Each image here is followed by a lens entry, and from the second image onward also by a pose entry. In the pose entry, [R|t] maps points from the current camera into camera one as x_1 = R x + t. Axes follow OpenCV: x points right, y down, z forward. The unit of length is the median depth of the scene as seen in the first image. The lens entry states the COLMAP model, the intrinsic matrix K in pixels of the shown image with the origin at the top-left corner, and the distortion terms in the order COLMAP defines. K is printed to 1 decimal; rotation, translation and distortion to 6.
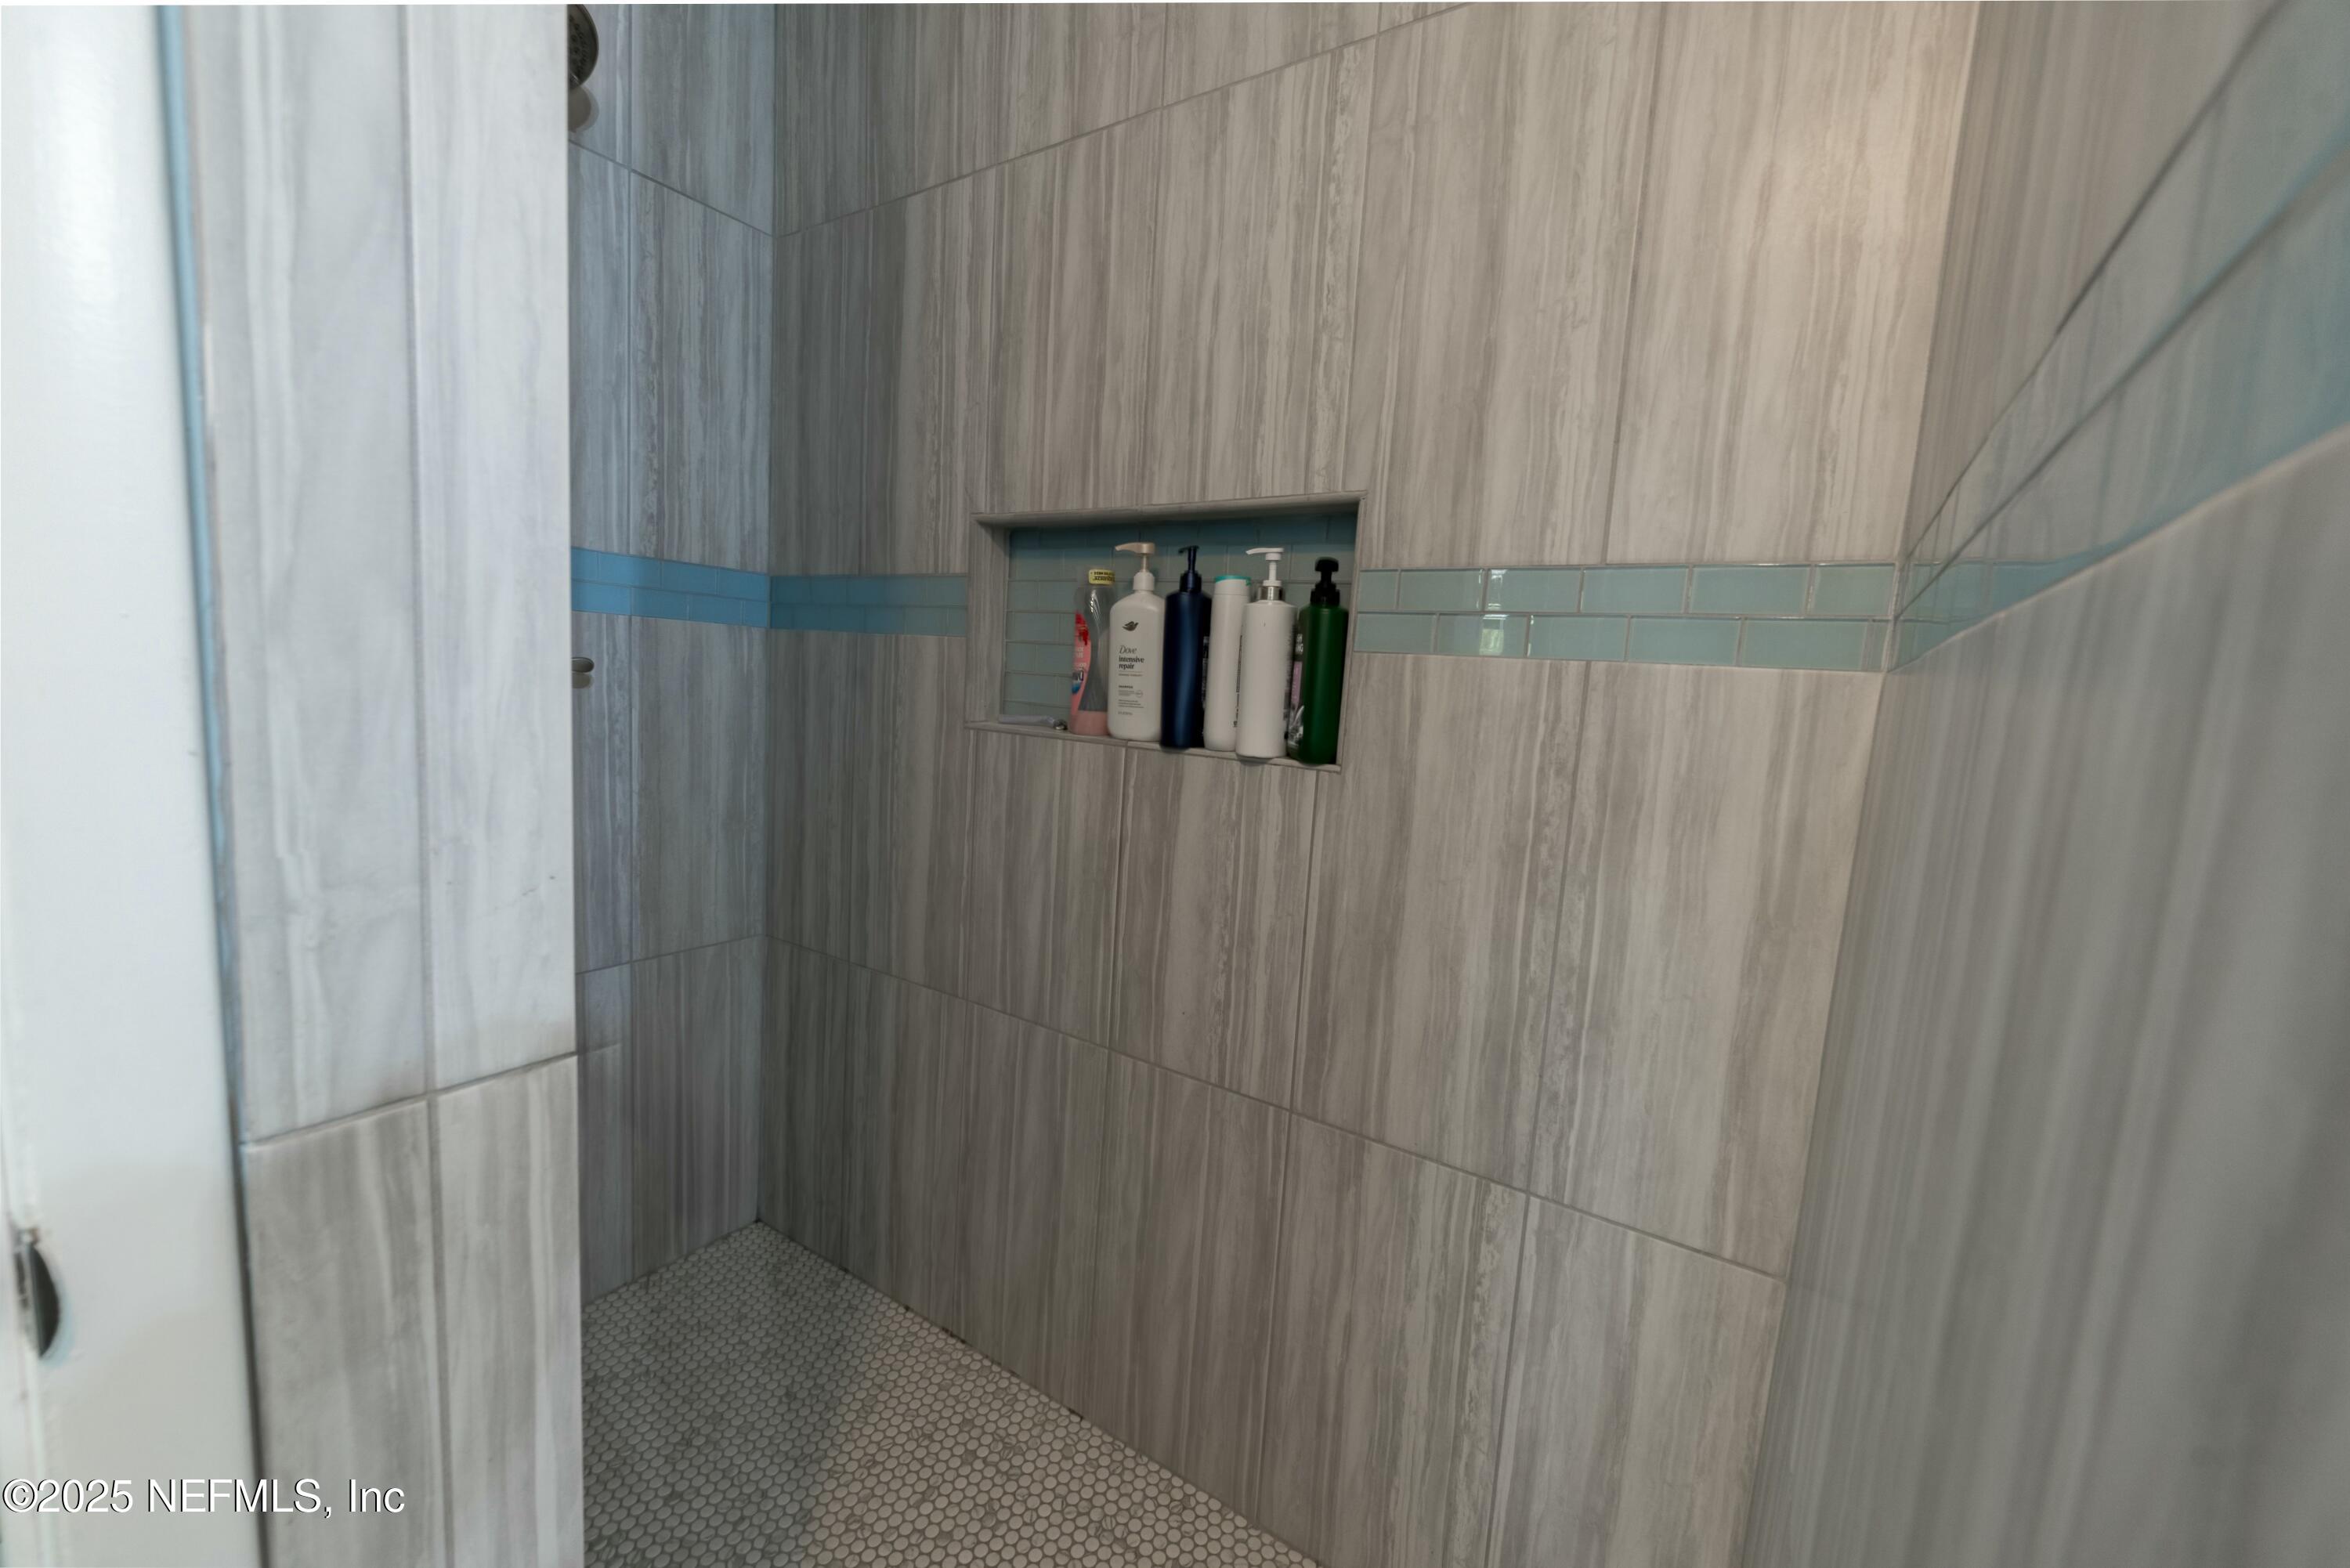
lens RADIAL K [[925.2, 0, 1179.7], [0, 925.2, 779.0], [0, 0, 1]] dist [-0.003162, 0.000255]
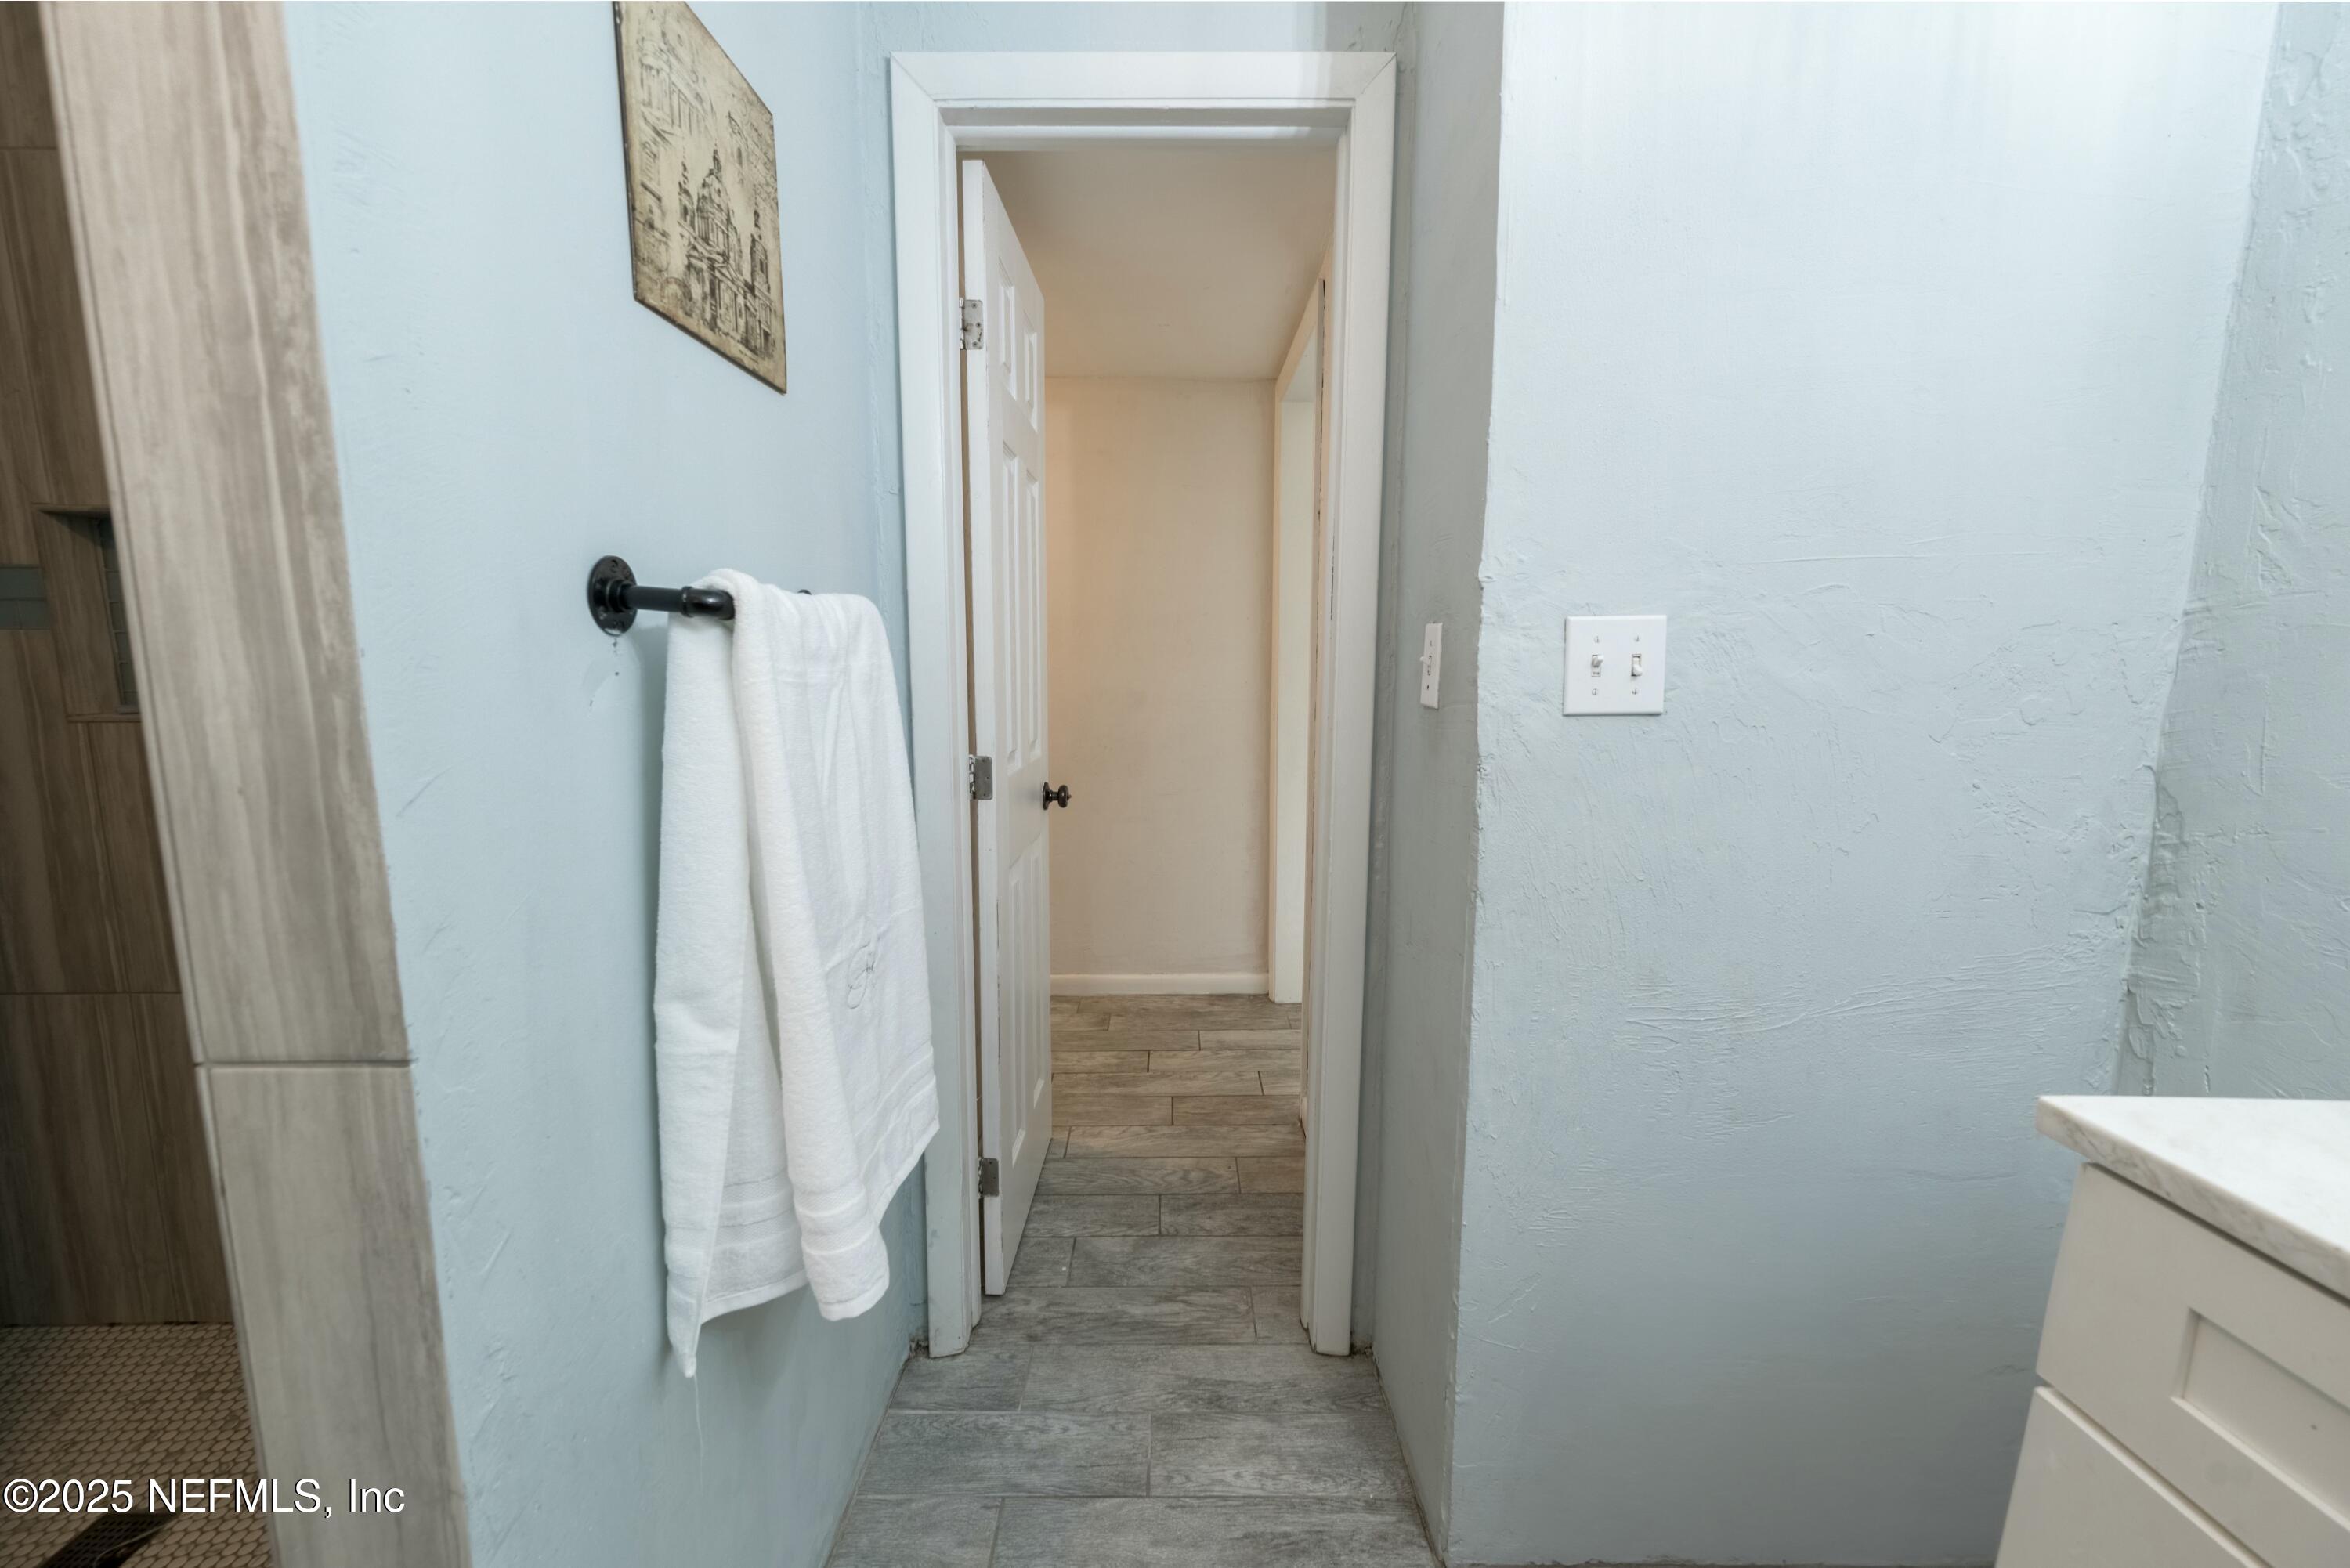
lens RADIAL K [[925.2, 0, 1169.8], [0, 925.2, 788.7], [0, 0, 1]] dist [-0.003162, 0.000255]
pose [[0.830399, -0.135689, 0.540394, 0.199187], [0.114258, 0.990751, 0.073195, 0.076907], [-0.545328, 0.000963, 0.838222, -0.459267]]
